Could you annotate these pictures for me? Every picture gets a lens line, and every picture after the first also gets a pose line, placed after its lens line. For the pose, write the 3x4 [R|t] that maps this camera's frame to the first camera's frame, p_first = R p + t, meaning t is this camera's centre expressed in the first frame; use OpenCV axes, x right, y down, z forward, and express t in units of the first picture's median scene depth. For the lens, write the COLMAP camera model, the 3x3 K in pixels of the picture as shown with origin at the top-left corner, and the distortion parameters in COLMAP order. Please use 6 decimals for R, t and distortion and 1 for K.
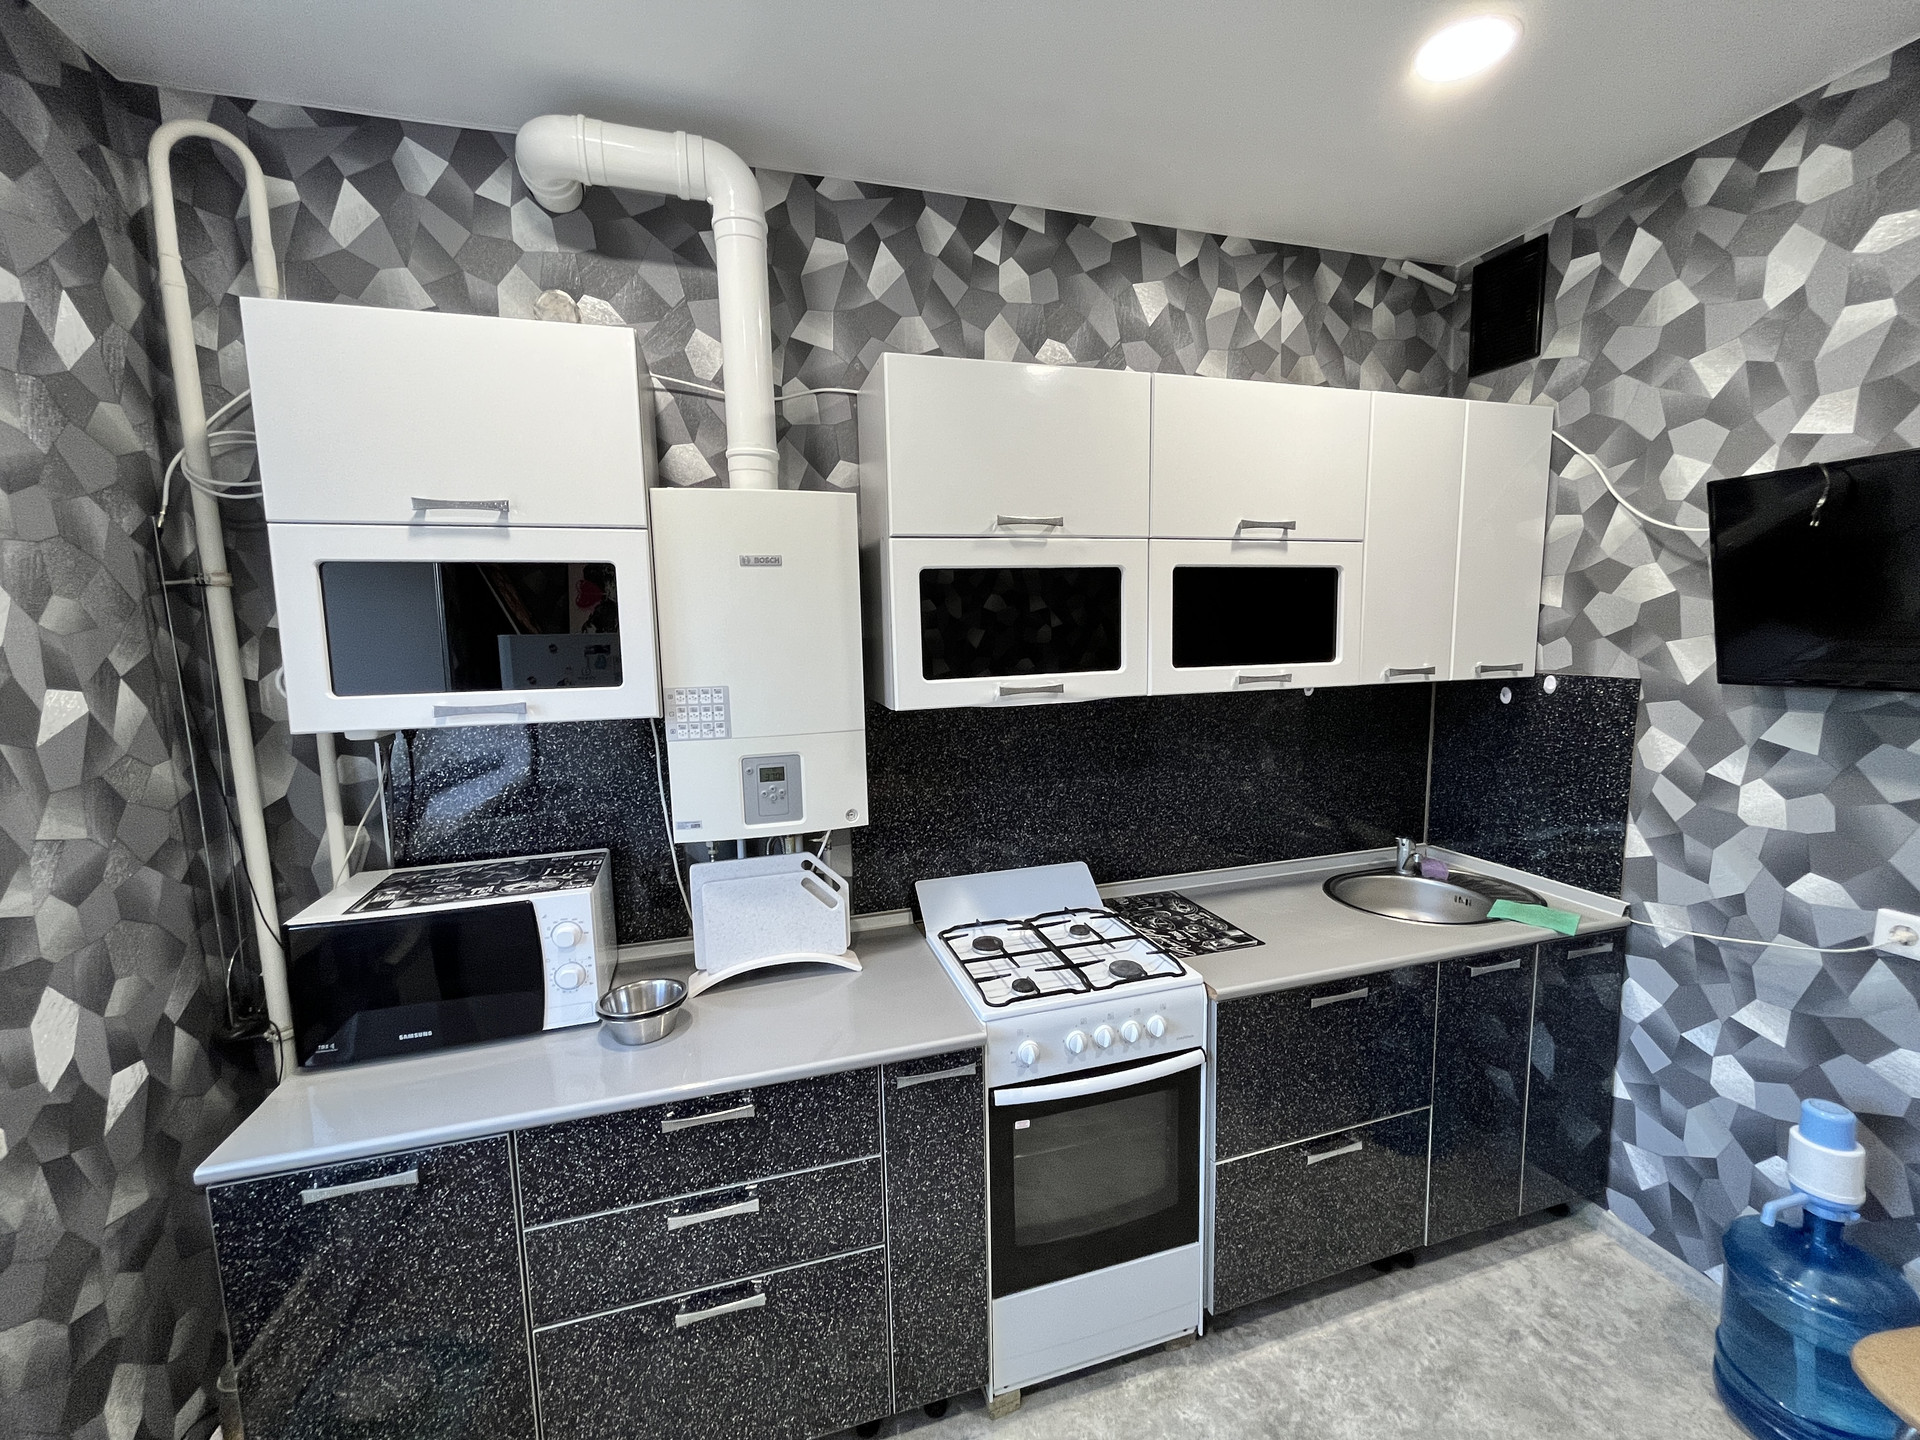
lens RADIAL K [[775.4, 0, 959.2], [0, 775.4, 718.5], [0, 0, 1]] dist [-0.001549, 0.000010]
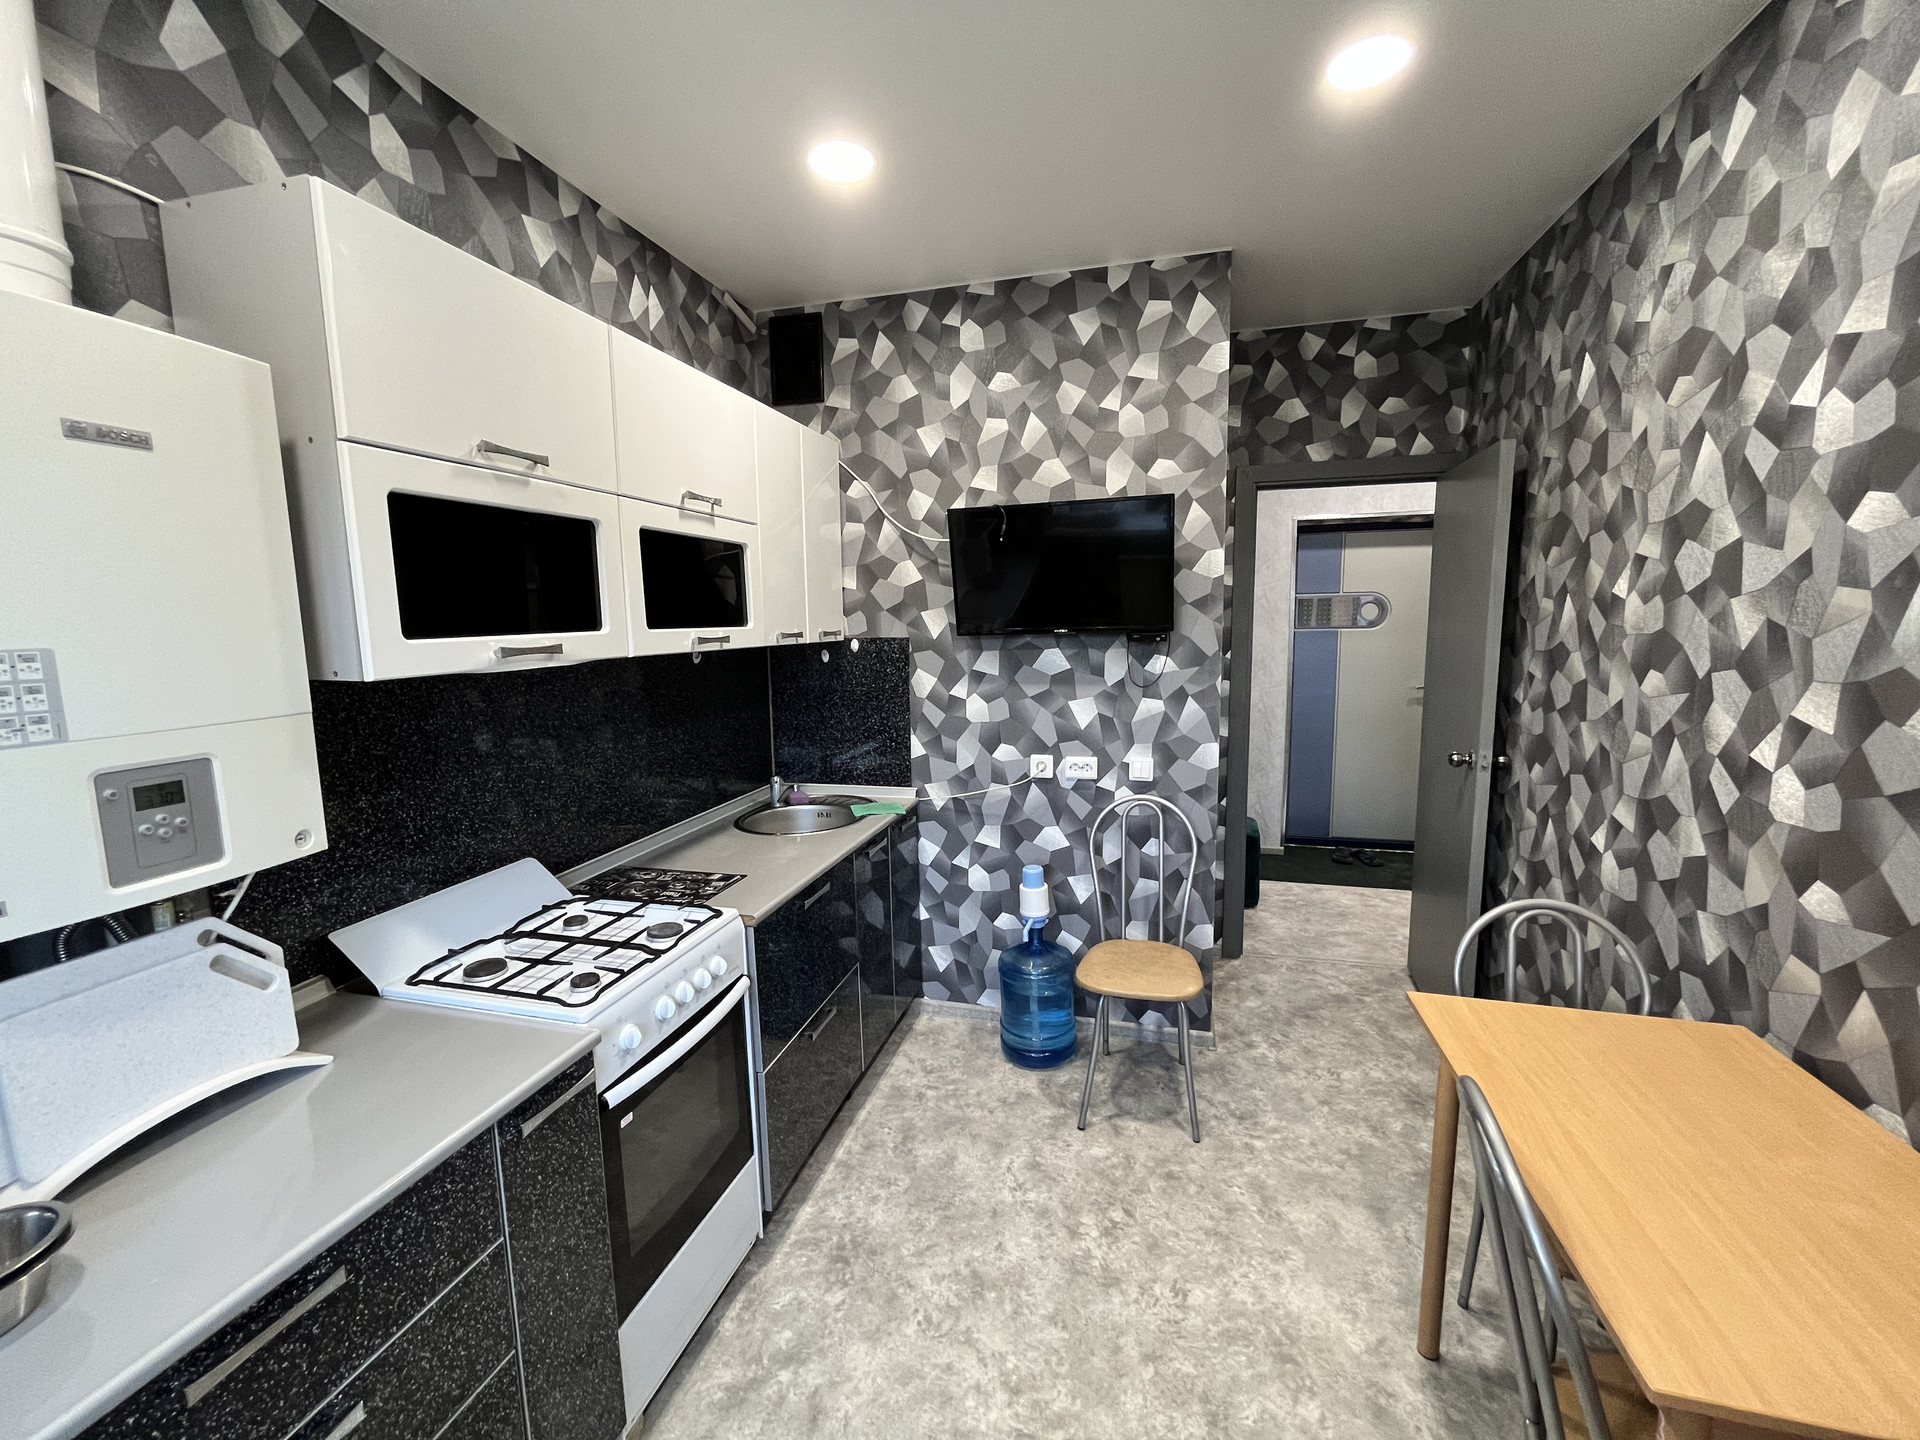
lens RADIAL K [[775.4, 0, 959.2], [0, 775.4, 718.5], [0, 0, 1]] dist [-0.001549, 0.000010]
pose [[0.529246, -0.098088, 0.842780, -0.364305], [0.105364, 0.993205, 0.049430, 0.042431], [-0.841901, 0.062638, 0.535984, 0.128060]]
